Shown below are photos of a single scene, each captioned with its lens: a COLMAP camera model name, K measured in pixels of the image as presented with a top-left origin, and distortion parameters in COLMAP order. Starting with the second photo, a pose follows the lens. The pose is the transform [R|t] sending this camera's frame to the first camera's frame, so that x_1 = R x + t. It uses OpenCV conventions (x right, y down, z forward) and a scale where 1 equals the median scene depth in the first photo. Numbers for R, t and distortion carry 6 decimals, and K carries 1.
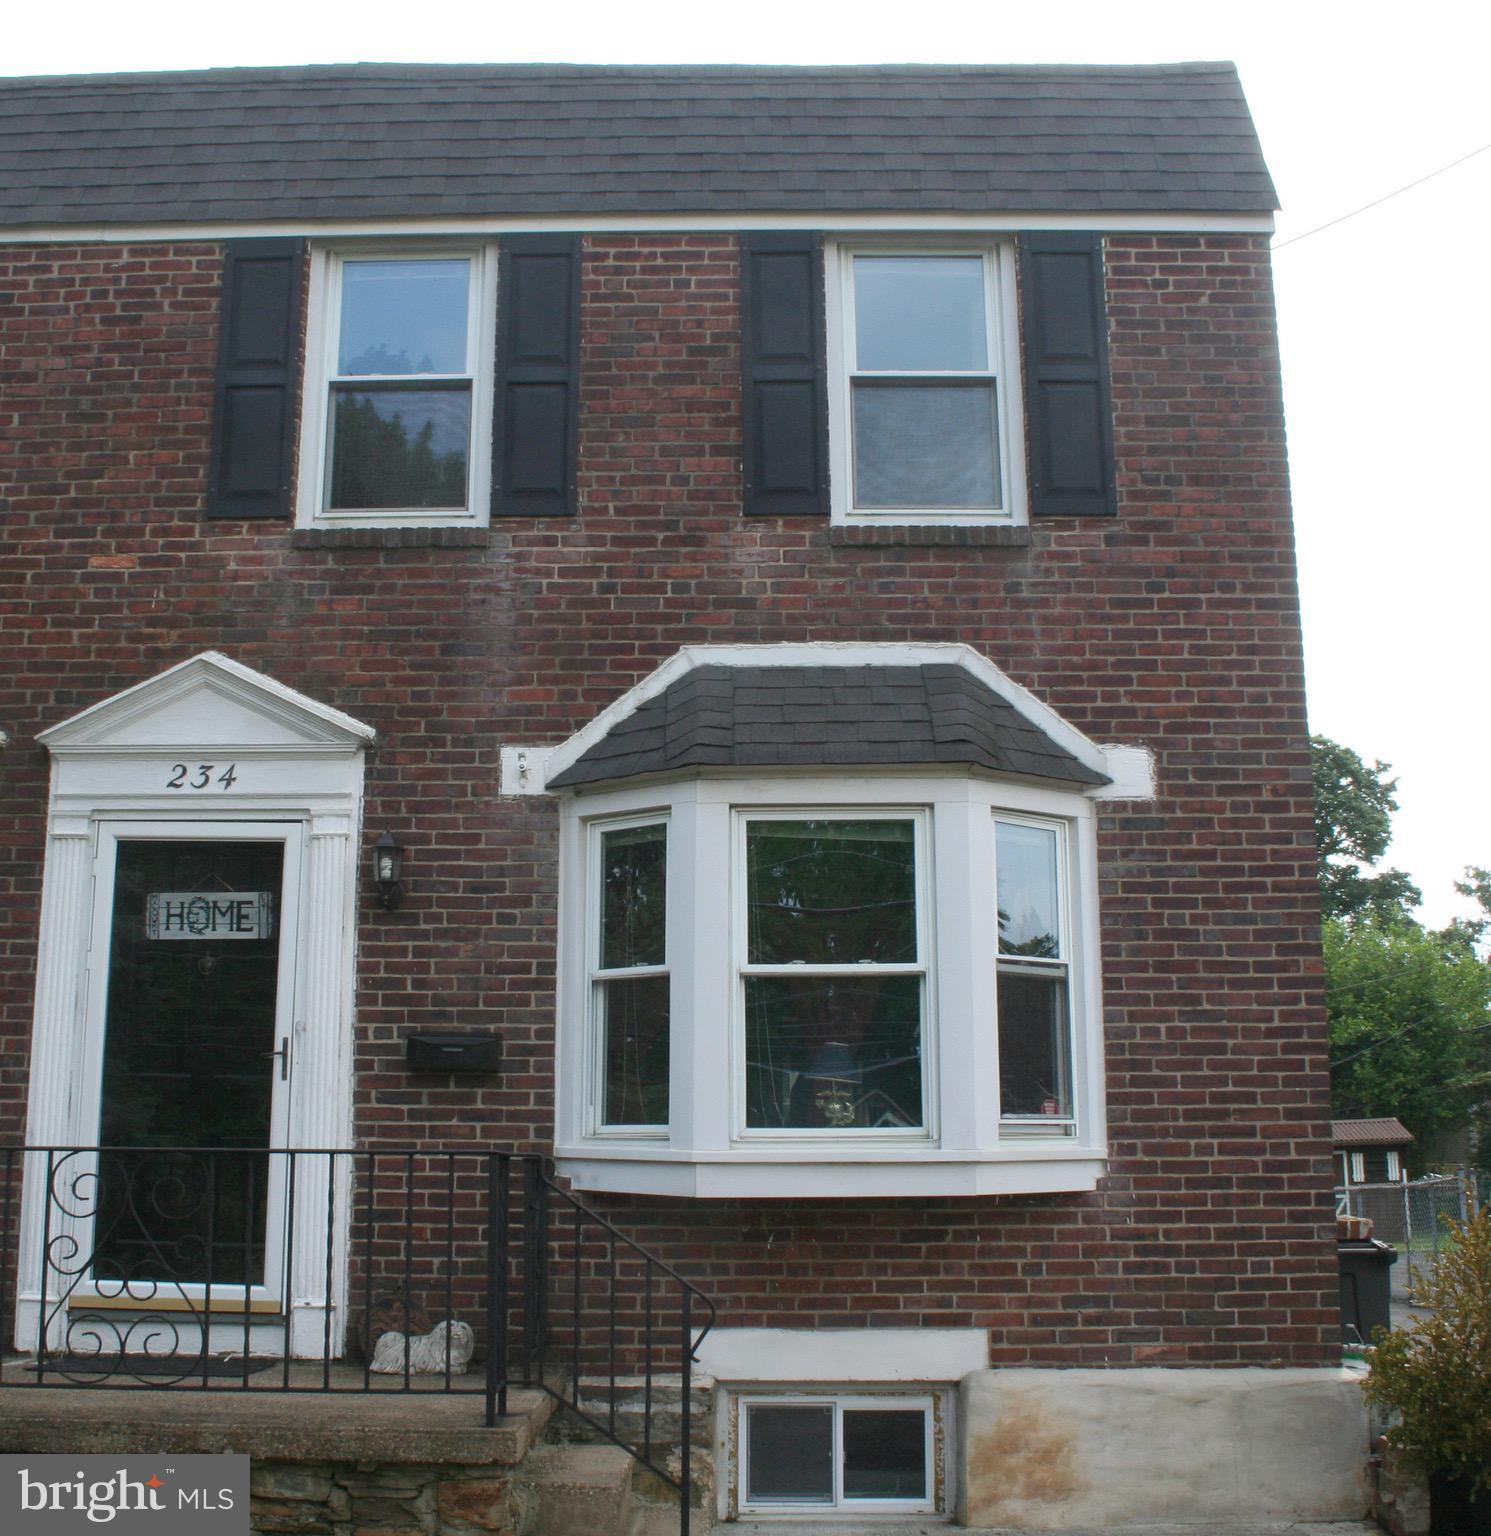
lens RADIAL K [[1937.9, 0, 745.5], [0, 1937.9, 768.0], [0, 0, 1]] dist [-0.167256, 0.185128]
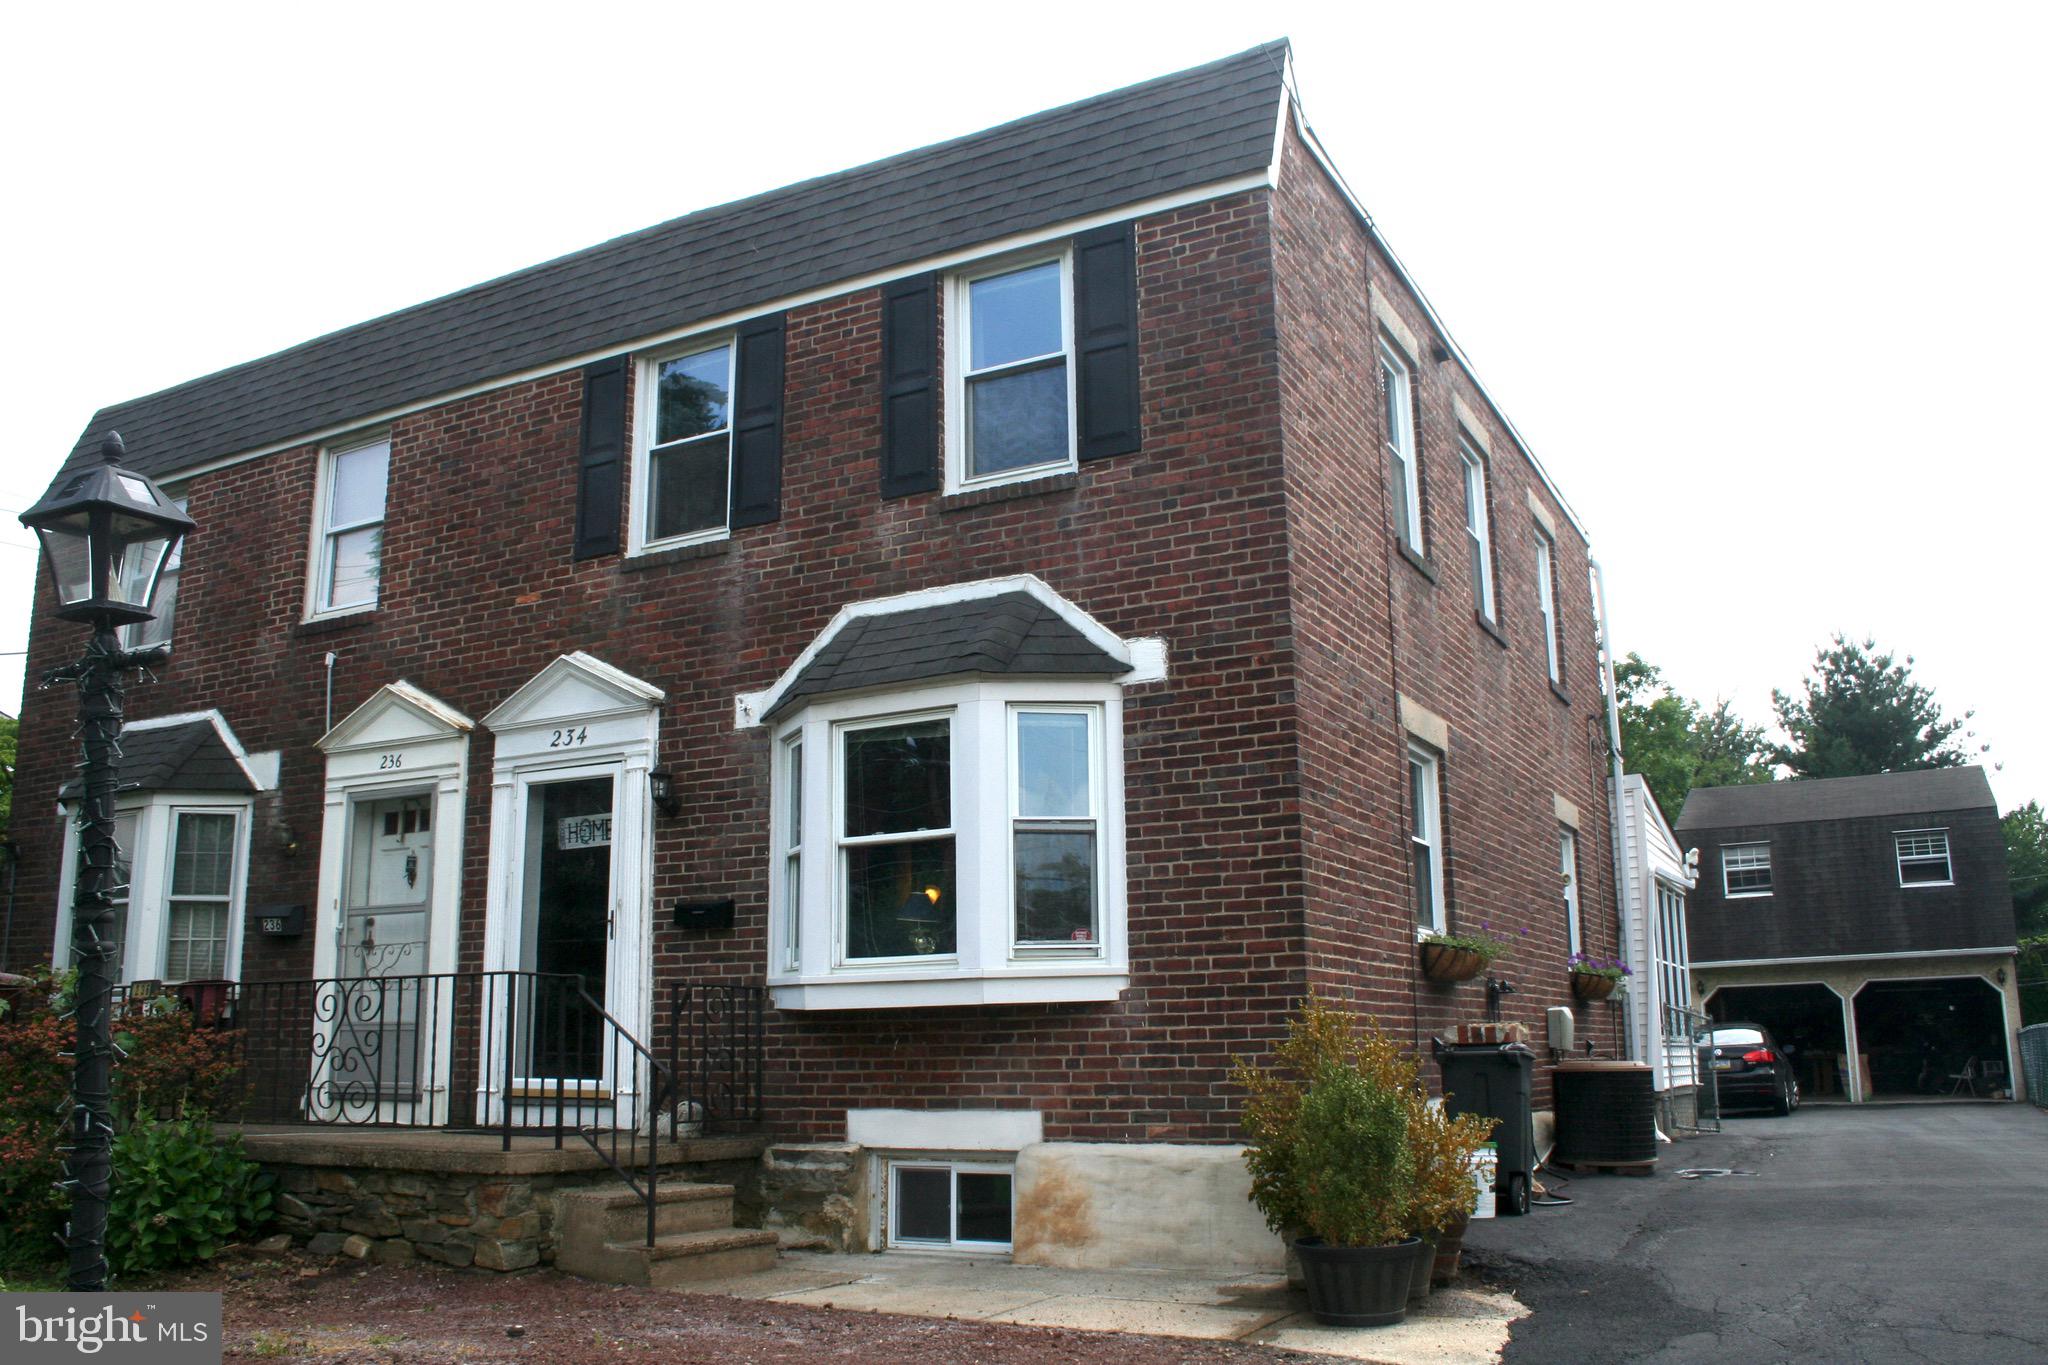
lens RADIAL K [[1702.4, 0, 1024.0], [0, 1702.4, 682.5], [0, 0, 1]] dist [-0.157515, 0.140142]
pose [[0.888298, -0.112998, -0.445150, 0.608256], [0.111682, 0.993312, -0.029282, 0.039610], [0.445482, -0.023704, 0.894977, -0.003016]]
